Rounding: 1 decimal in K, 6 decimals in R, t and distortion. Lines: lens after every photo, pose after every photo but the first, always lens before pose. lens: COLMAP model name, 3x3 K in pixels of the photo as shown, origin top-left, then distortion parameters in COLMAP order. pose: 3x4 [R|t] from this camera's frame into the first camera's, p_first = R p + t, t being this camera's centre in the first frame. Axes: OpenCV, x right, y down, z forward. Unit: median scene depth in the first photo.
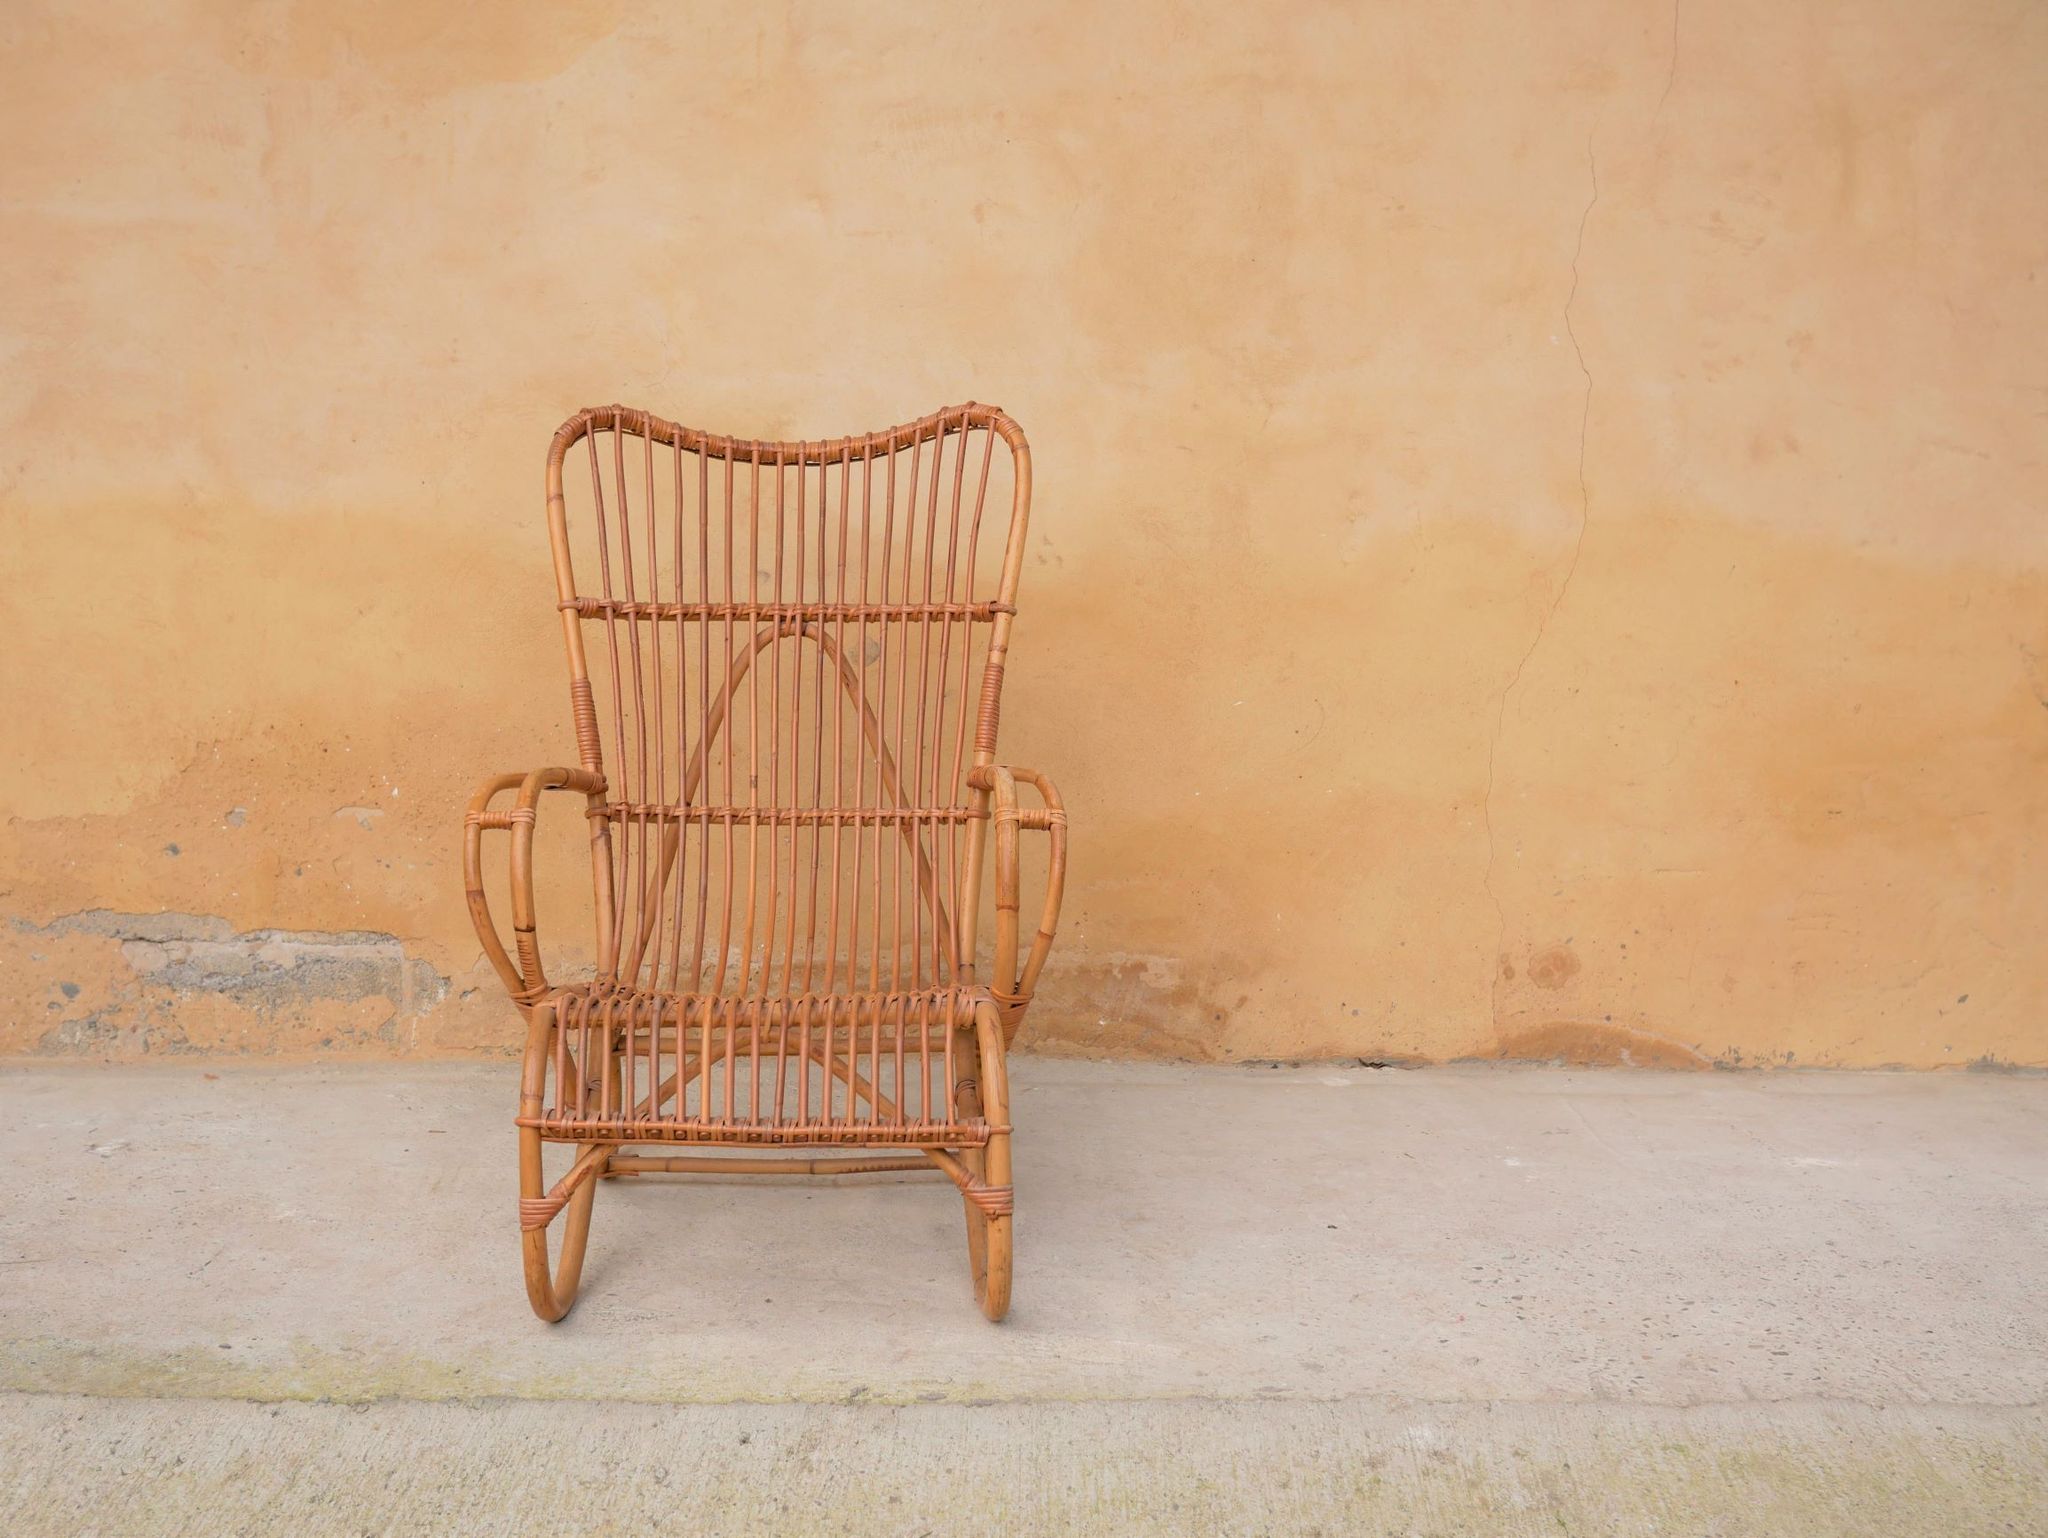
lens RADIAL K [[2328.8, 0, 1023.2], [0, 2328.8, 764.2], [0, 0, 1]] dist [-0.024961, 0.038261]
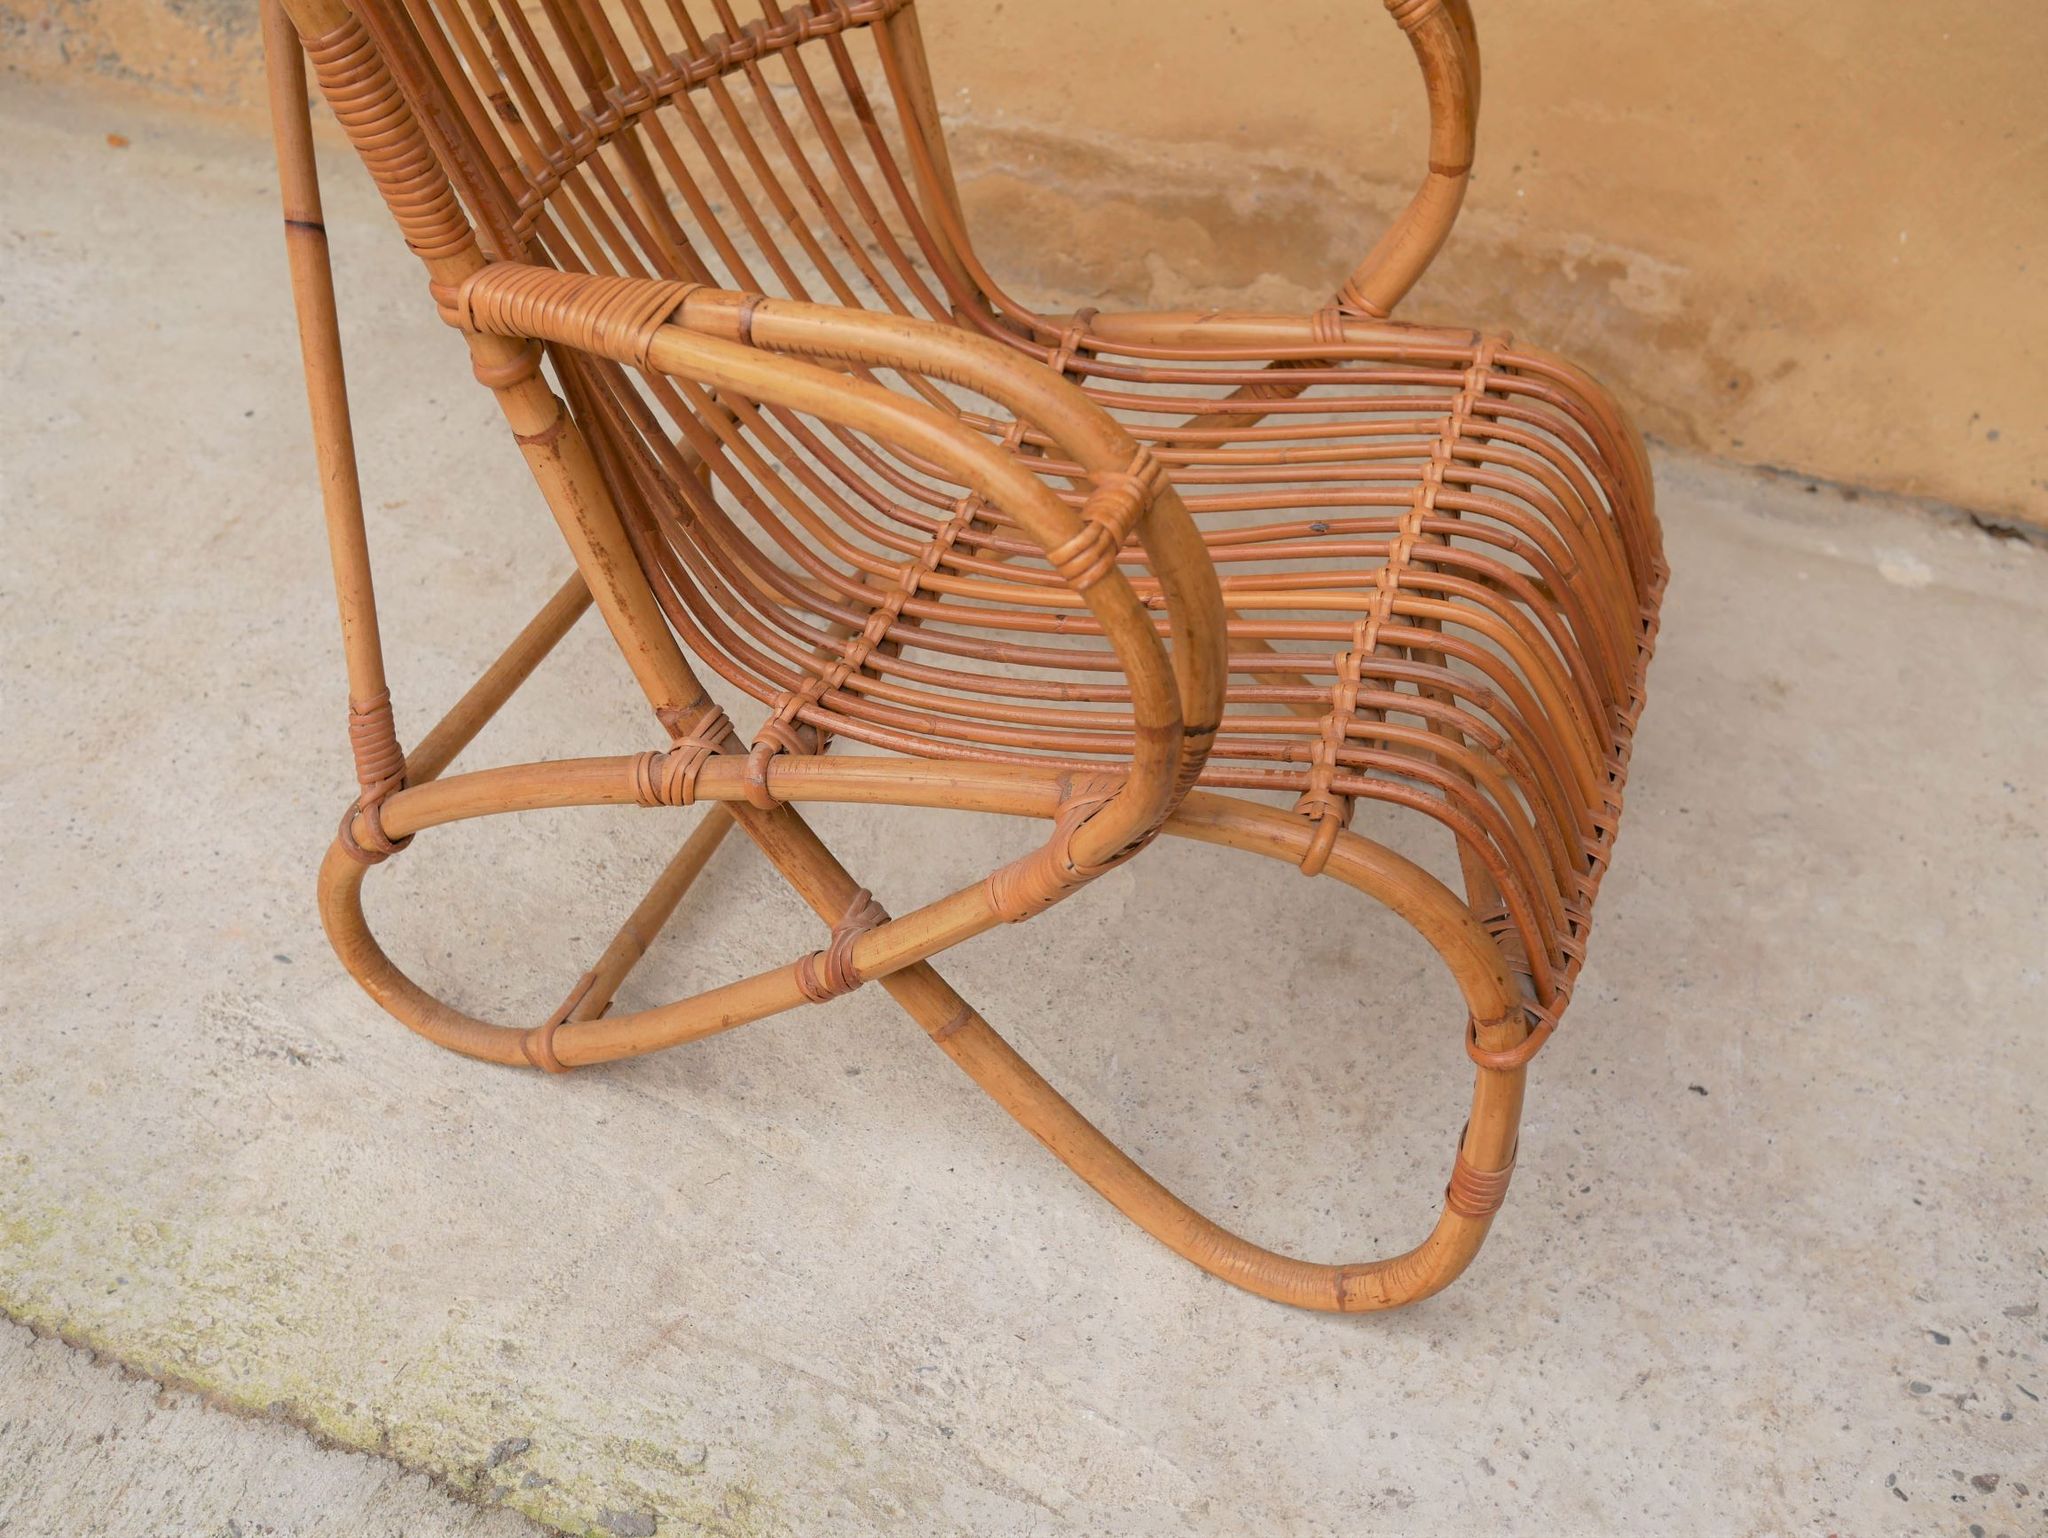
lens RADIAL K [[2301.2, 0, 1024.6], [0, 2301.2, 781.0], [0, 0, 1]] dist [-0.031401, 0.037411]
pose [[0.940383, 0.267285, -0.210329, 0.066574], [-0.116397, 0.833970, 0.539394, -0.087731], [0.319580, -0.482755, 0.815363, 0.470120]]
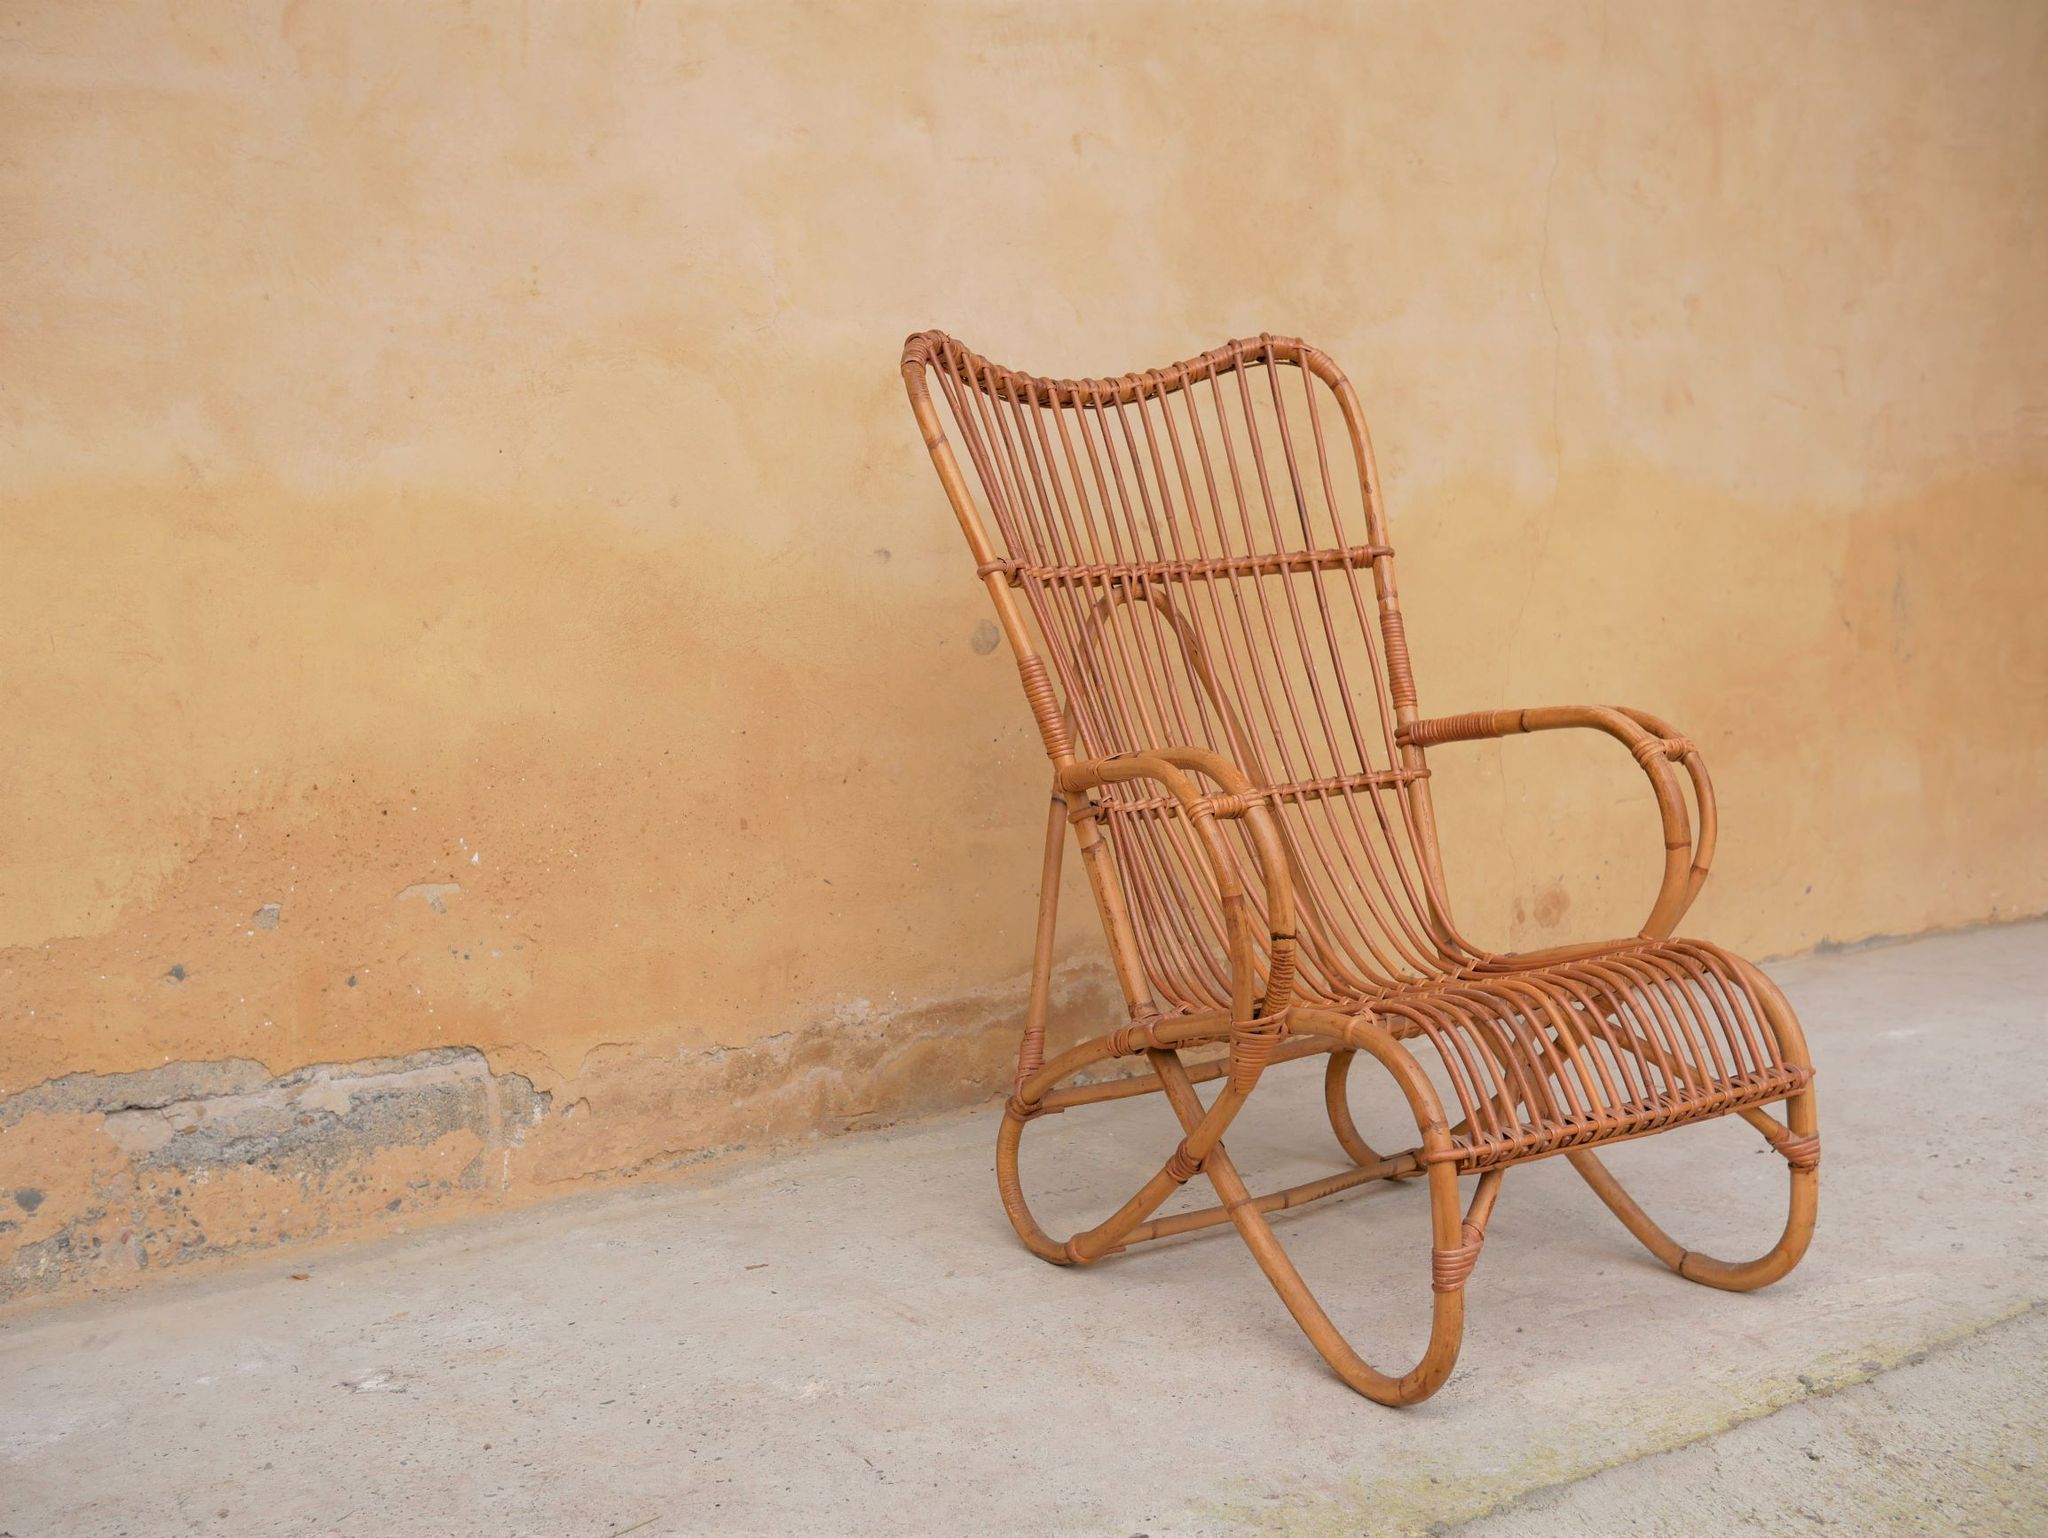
lens RADIAL K [[2289.8, 0, 1018.5], [0, 2289.8, 754.8], [0, 0, 1]] dist [-0.024647, 0.022927]
pose [[0.842432, -0.086899, 0.531748, -0.516461], [0.106776, 0.994261, -0.006678, 0.002318], [-0.528116, 0.062404, 0.846876, 0.268827]]
